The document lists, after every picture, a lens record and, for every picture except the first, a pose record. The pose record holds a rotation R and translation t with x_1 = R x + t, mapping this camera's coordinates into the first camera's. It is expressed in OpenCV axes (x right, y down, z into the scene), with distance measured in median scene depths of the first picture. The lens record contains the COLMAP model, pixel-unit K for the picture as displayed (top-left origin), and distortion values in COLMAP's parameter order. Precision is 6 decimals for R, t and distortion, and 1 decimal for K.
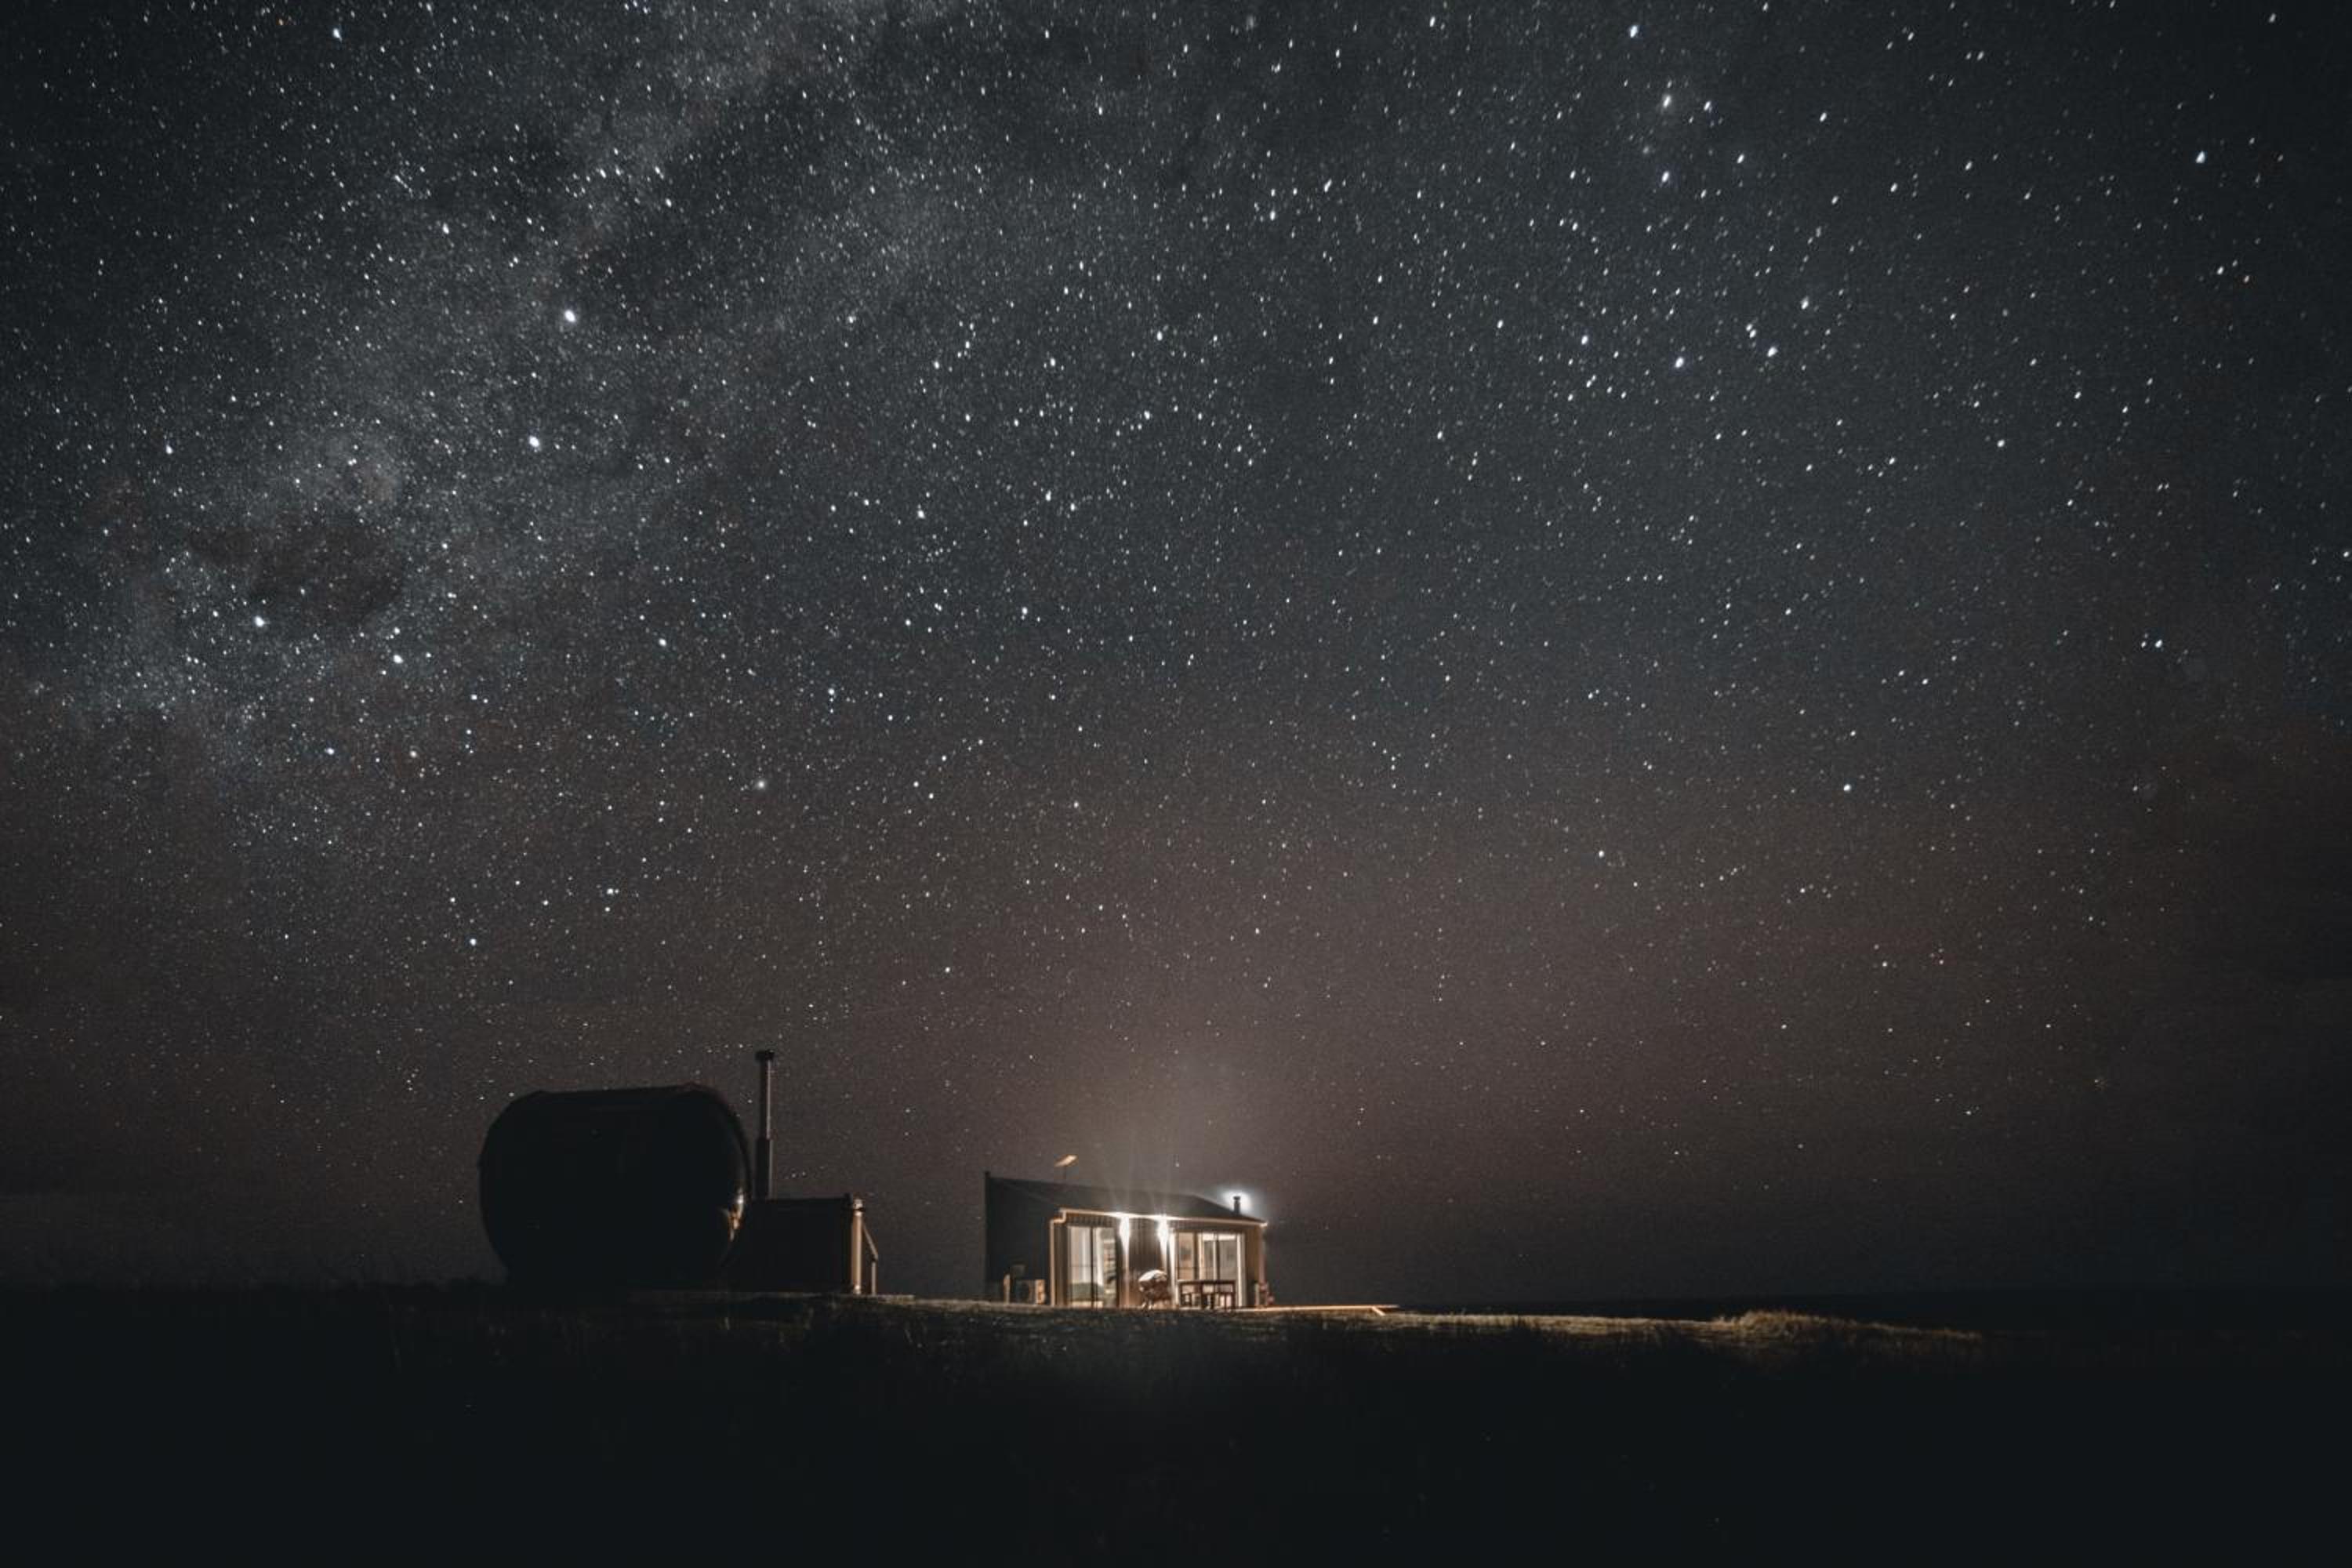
lens RADIAL K [[2005.8, 0, 1174.8], [0, 2005.8, 832.7], [0, 0, 1]] dist [-0.005432, 0.002644]
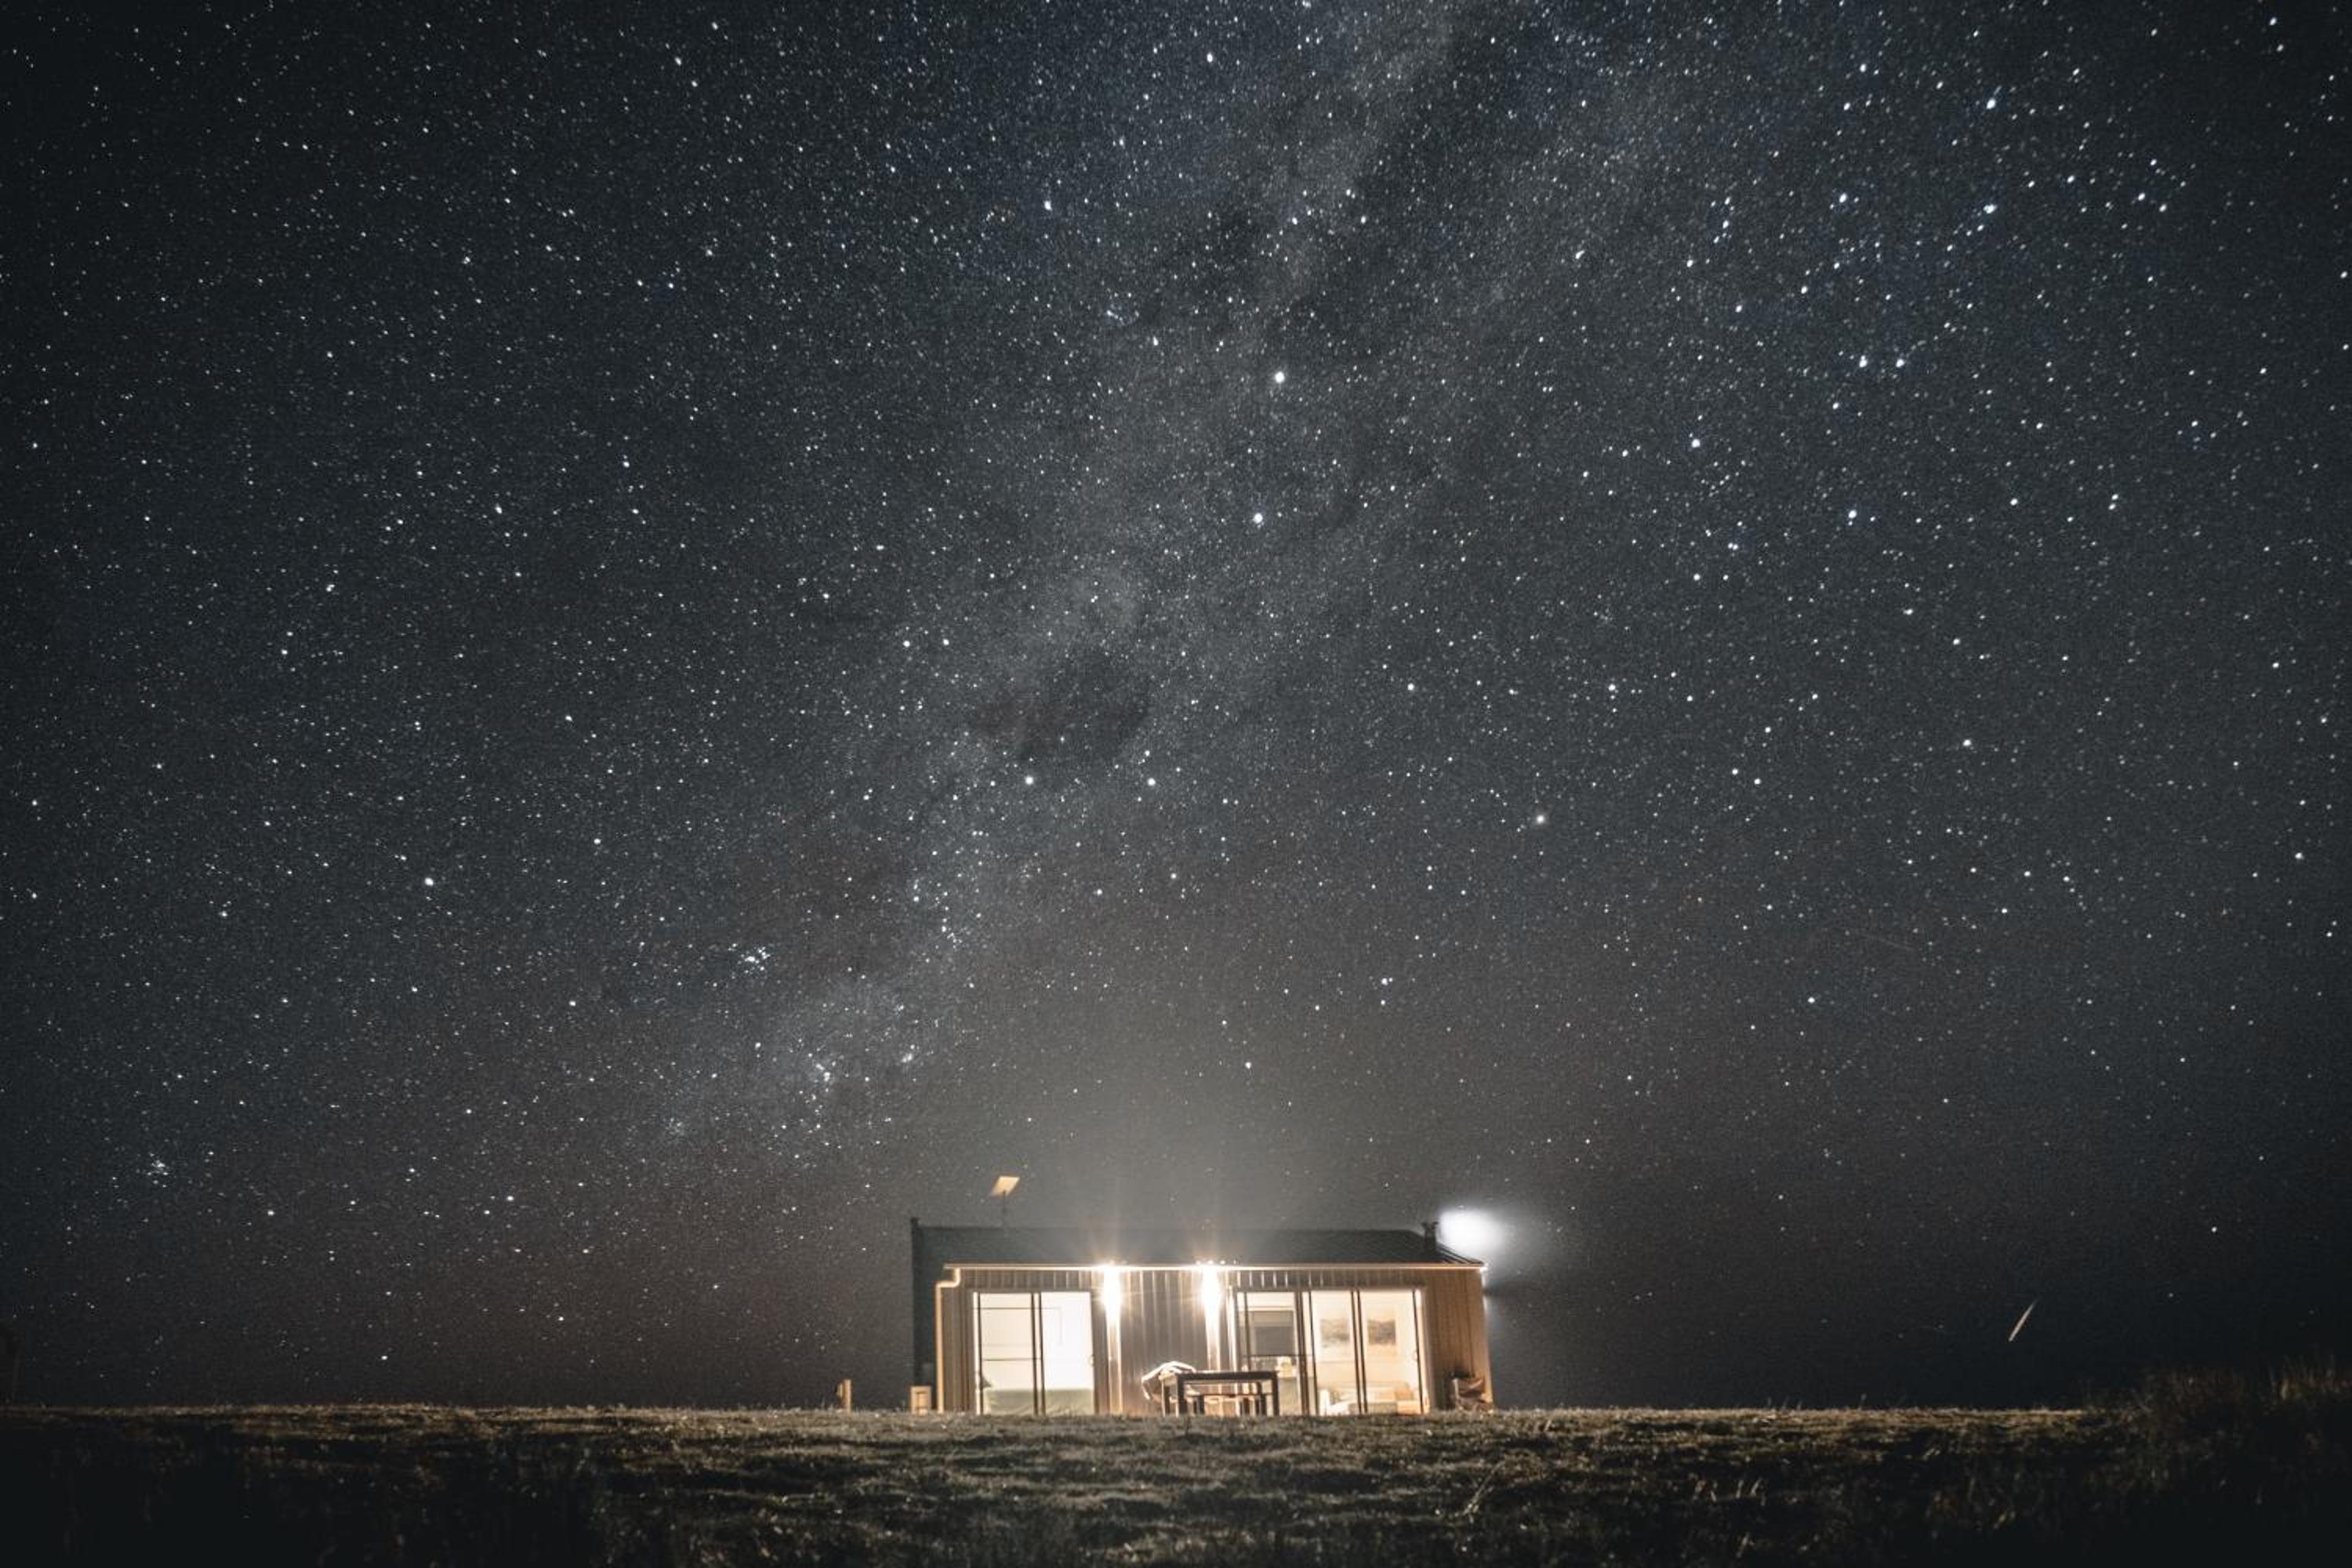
lens RADIAL K [[2005.8, 0, 1174.8], [0, 2005.8, 832.7], [0, 0, 1]] dist [-0.005432, 0.002644]
pose [[0.725869, -0.241527, -0.644033, 0.204977], [0.181910, 0.970393, -0.158893, 0.081855], [0.663342, -0.001820, 0.748314, 0.282854]]
